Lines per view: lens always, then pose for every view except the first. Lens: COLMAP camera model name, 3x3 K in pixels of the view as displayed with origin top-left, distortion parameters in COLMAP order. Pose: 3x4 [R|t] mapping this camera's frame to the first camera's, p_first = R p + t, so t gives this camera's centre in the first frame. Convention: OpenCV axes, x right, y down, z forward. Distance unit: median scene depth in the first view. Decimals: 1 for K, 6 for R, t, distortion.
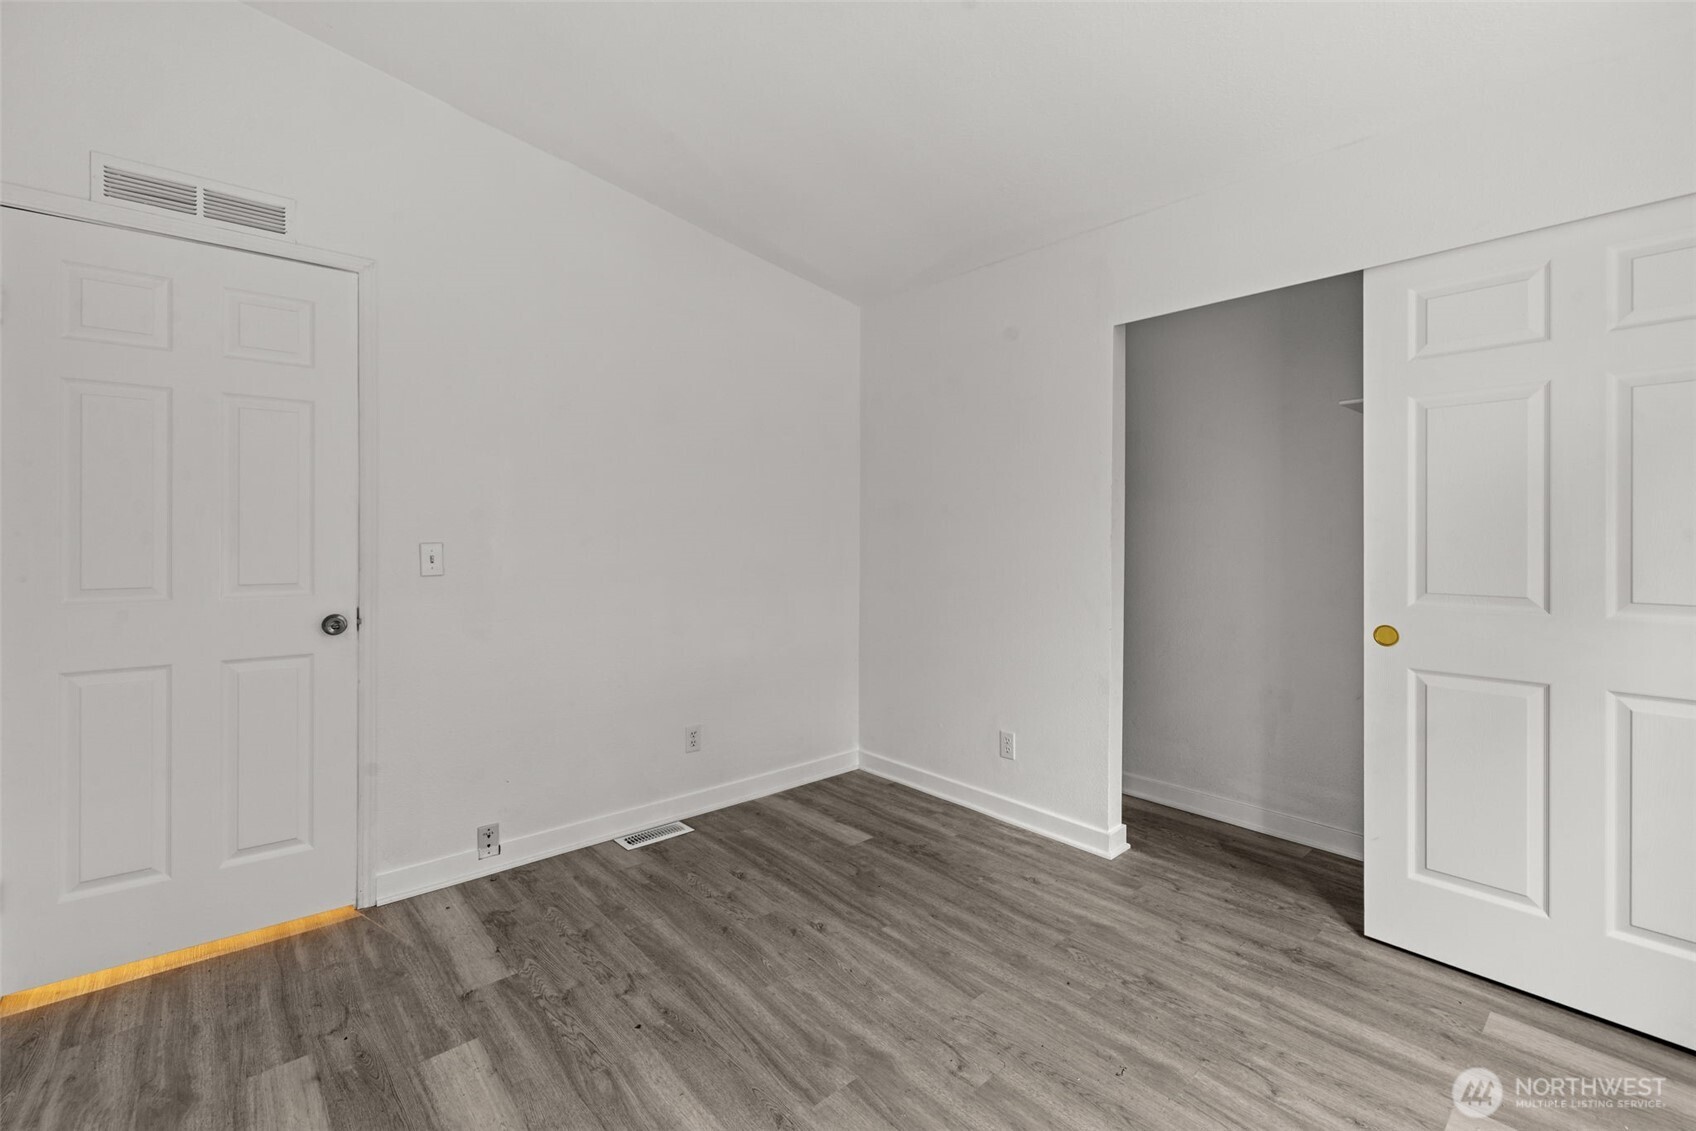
lens RADIAL K [[728.2, 0, 848.8], [0, 728.2, 547.9], [0, 0, 1]] dist [-0.001658, 0.000400]
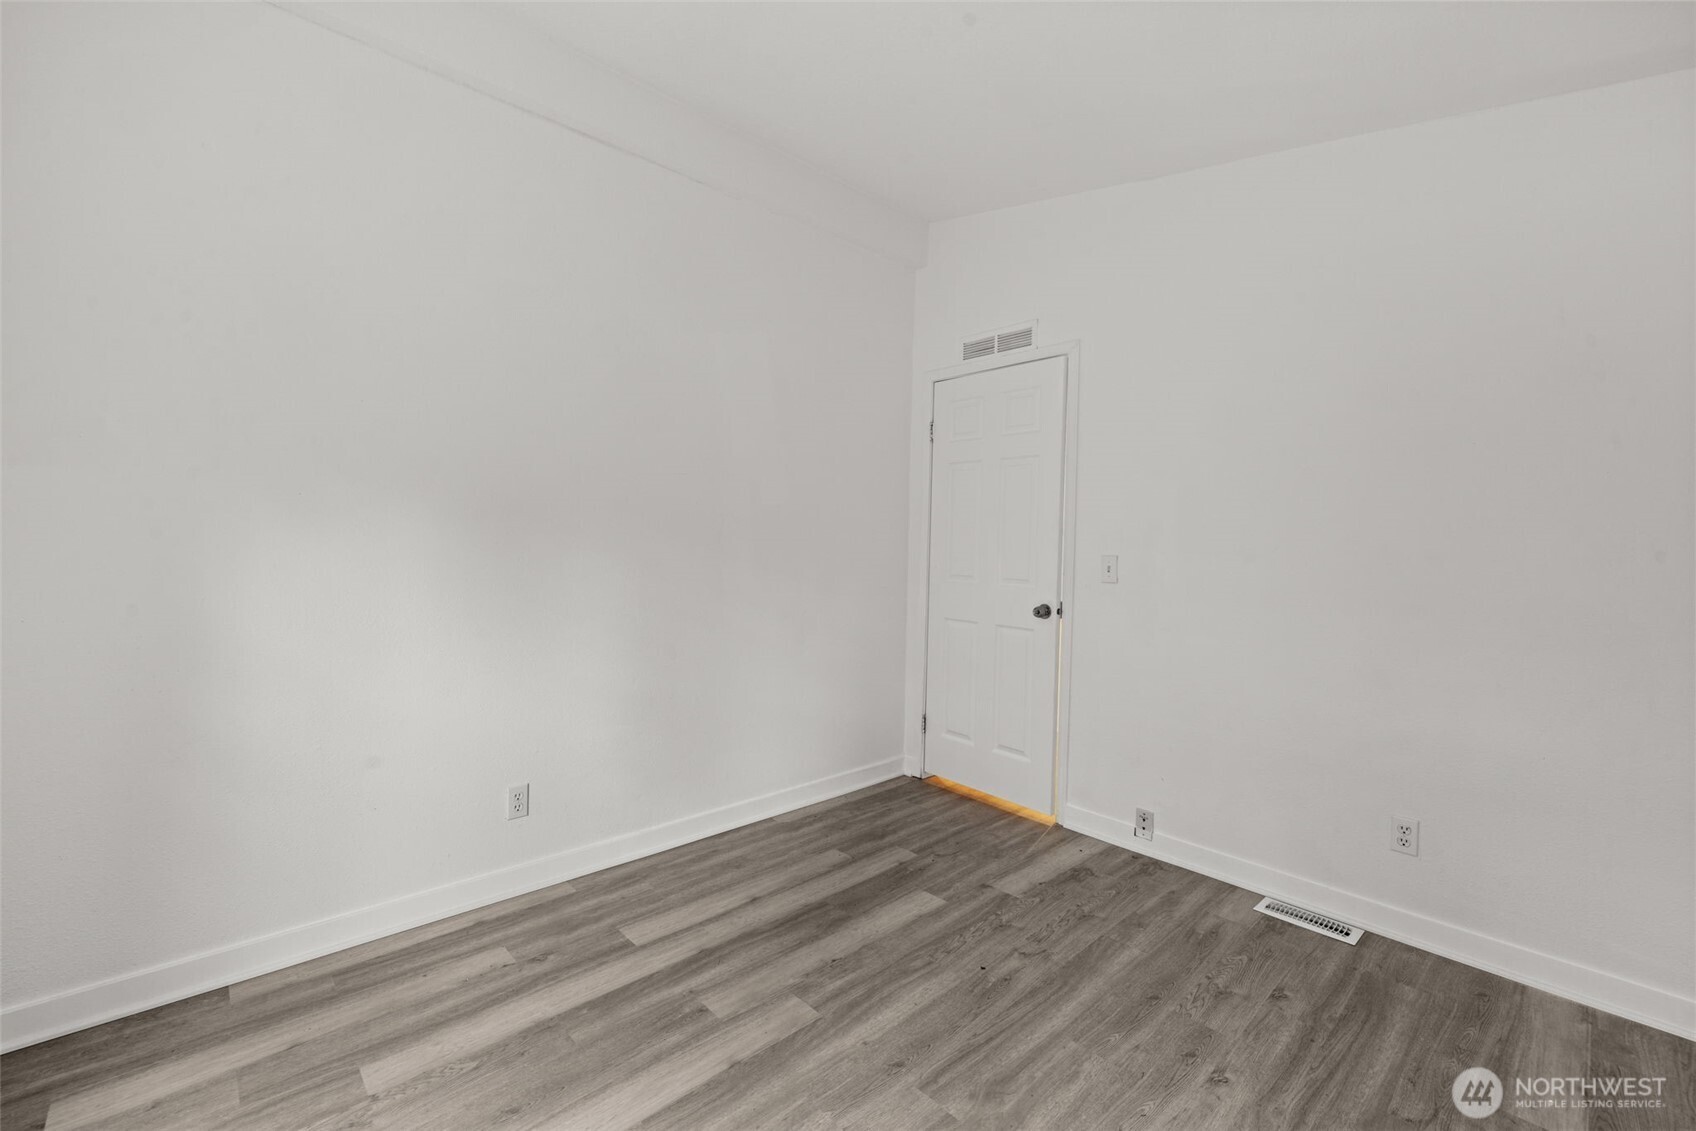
lens RADIAL K [[707.5, 0, 848.0], [0, 707.5, 565.5], [0, 0, 1]] dist [0.000238, 0.000164]
pose [[0.028729, 0.032606, -0.999055, 0.655930], [-0.038252, 0.998772, 0.031497, -0.011910], [0.998855, 0.037311, 0.029941, 0.581697]]
